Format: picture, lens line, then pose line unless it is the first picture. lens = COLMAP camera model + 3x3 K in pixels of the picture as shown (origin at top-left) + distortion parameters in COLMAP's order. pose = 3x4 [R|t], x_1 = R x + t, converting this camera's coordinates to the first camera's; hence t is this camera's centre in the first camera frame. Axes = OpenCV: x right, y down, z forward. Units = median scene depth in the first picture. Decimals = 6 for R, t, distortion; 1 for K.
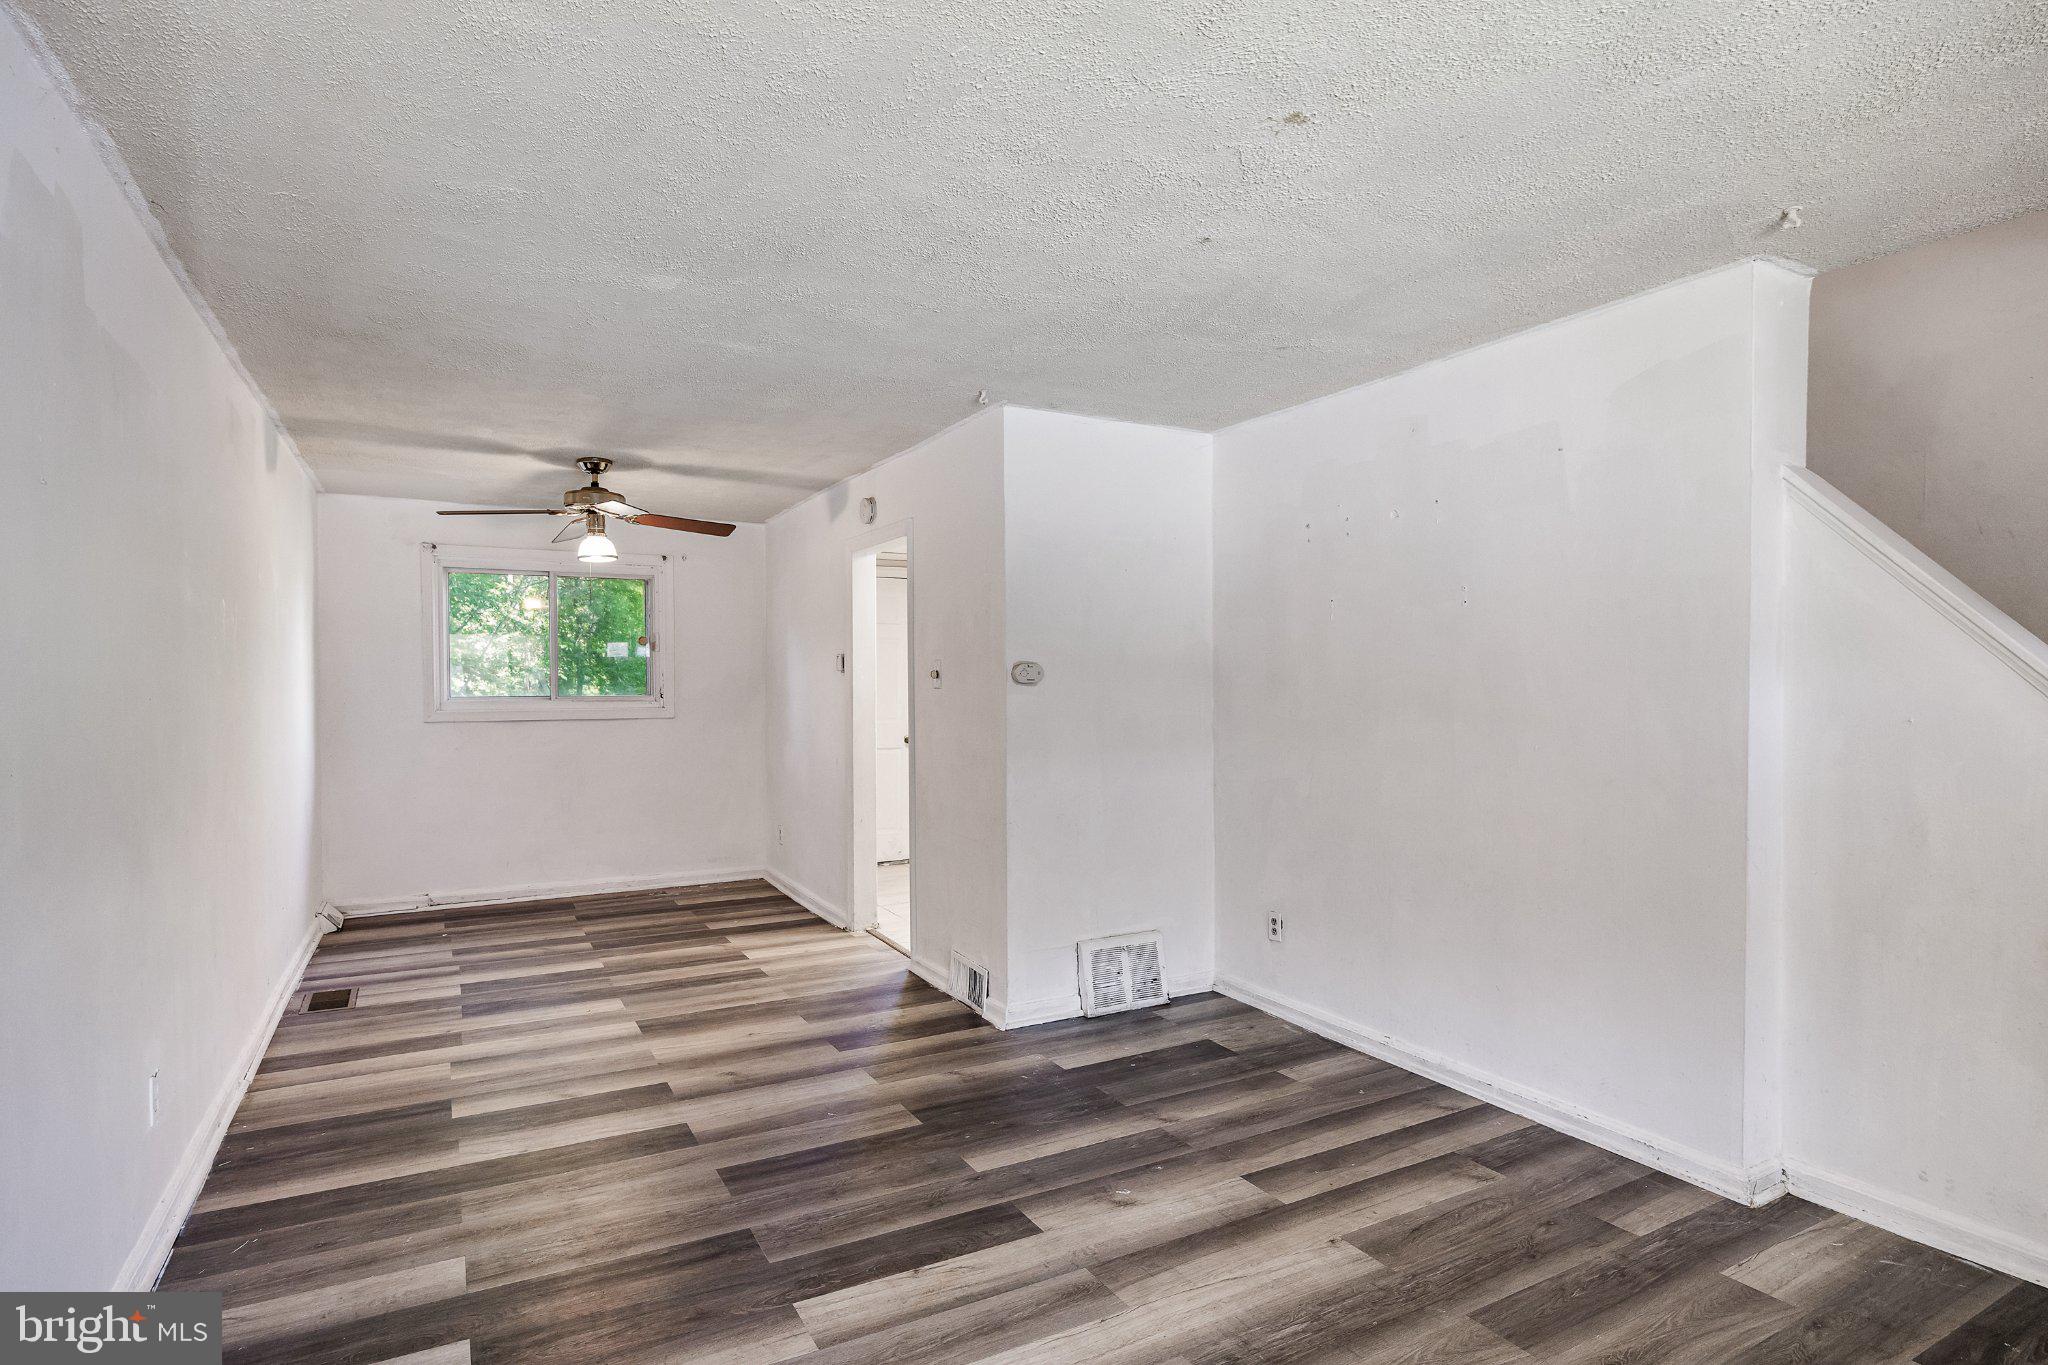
lens RADIAL K [[1100.4, 0, 1028.5], [0, 1100.4, 682.6], [0, 0, 1]] dist [0.000086, -0.000047]
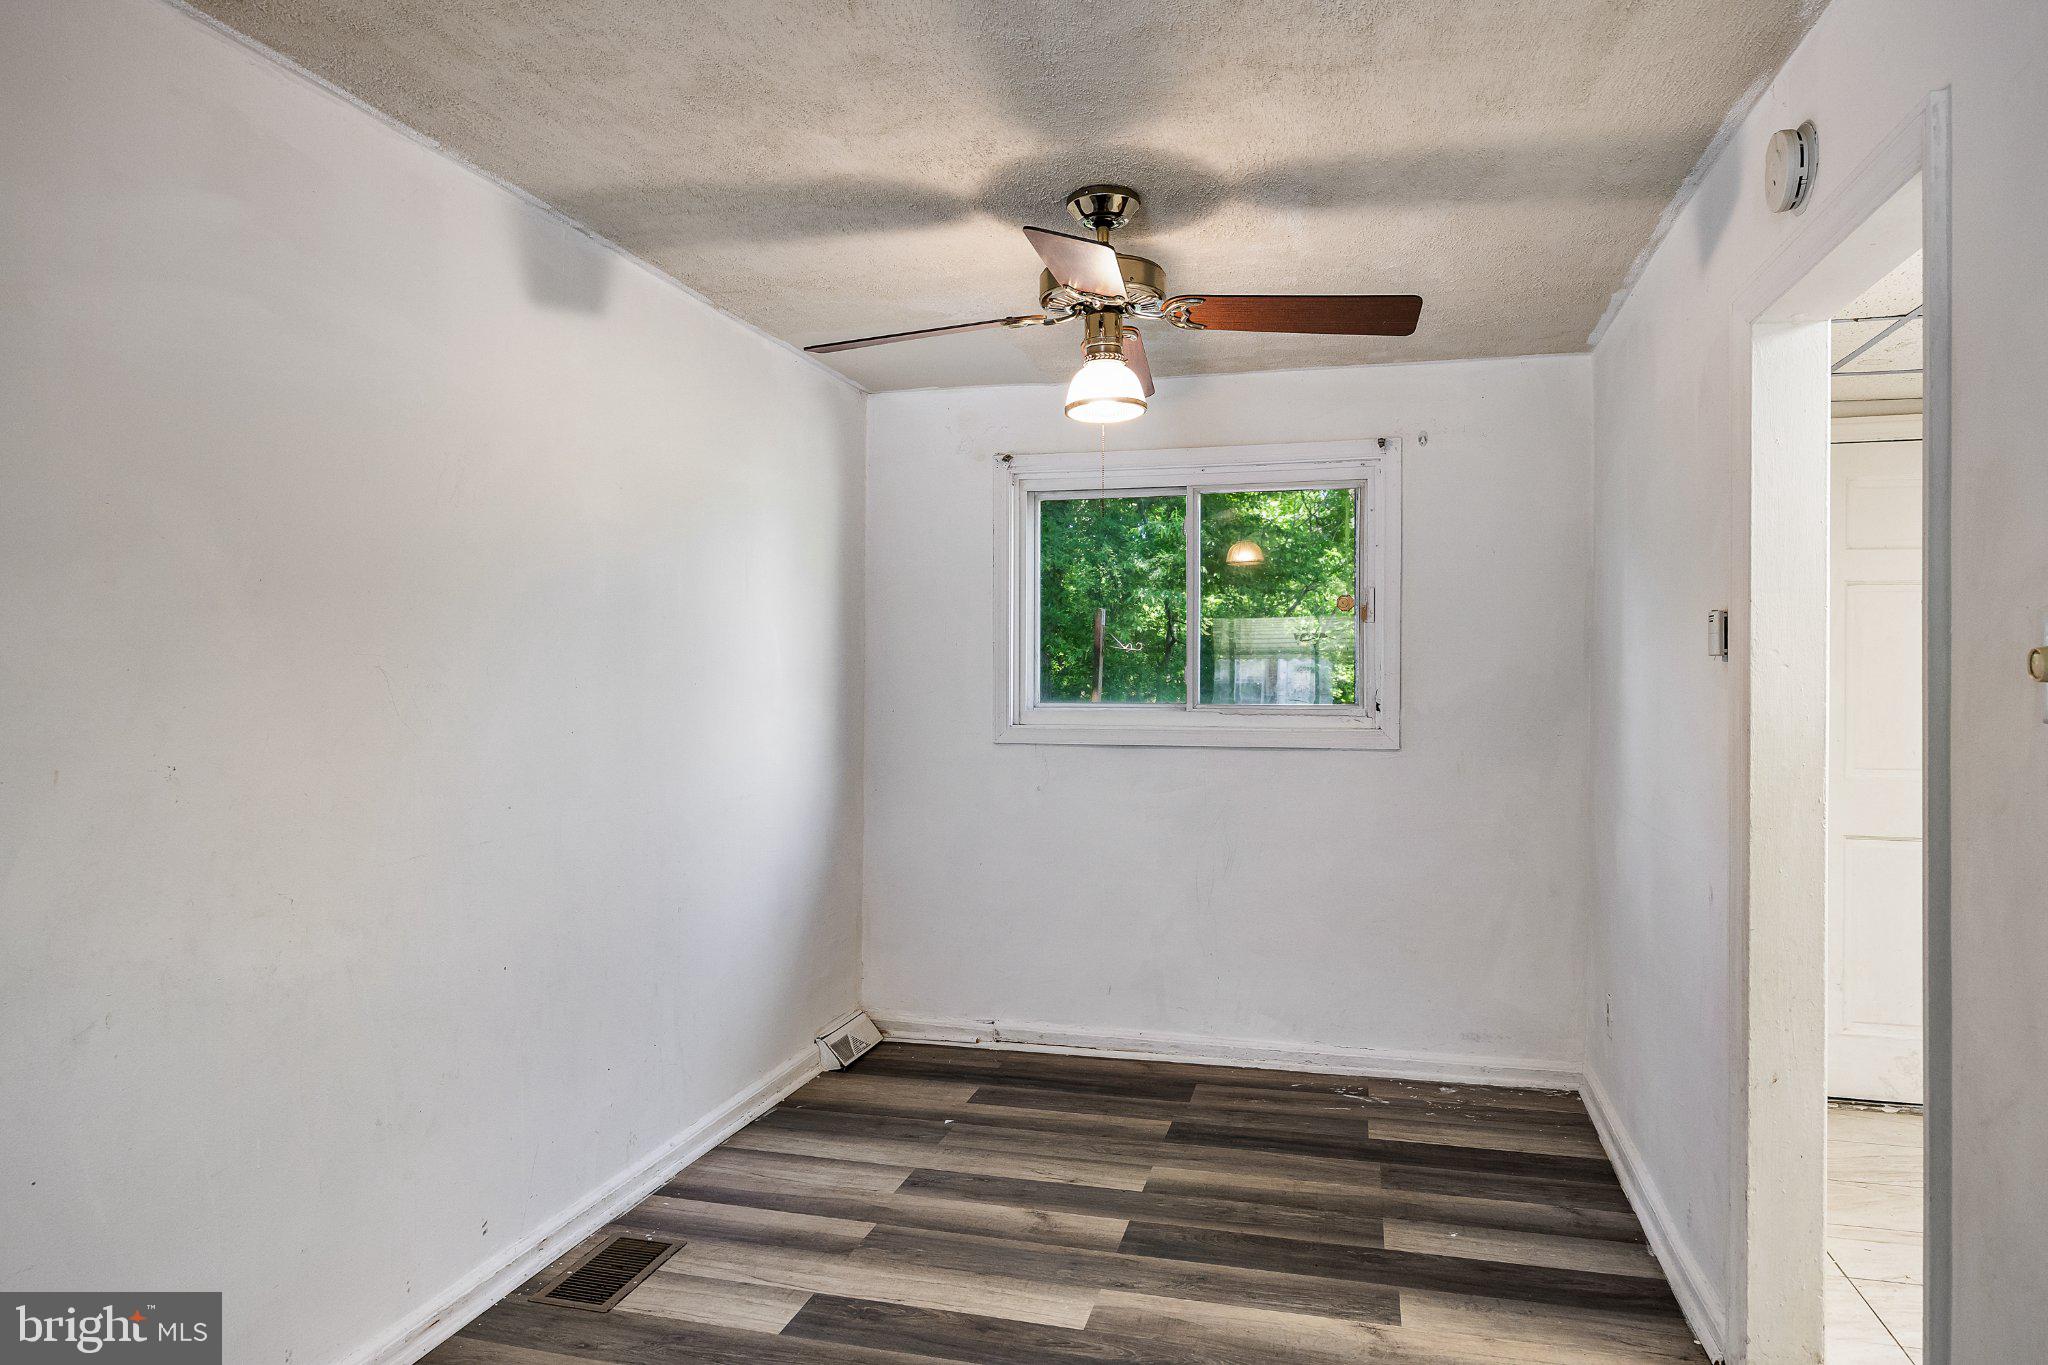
lens RADIAL K [[1302.1, 0, 1025.7], [0, 1302.1, 680.4], [0, 0, 1]] dist [0.005344, 0.001484]
pose [[0.738648, 0.009715, -0.674022, -0.048944], [-0.008971, 0.999949, 0.004582, -0.003152], [0.674032, 0.002662, 0.738697, 0.547900]]
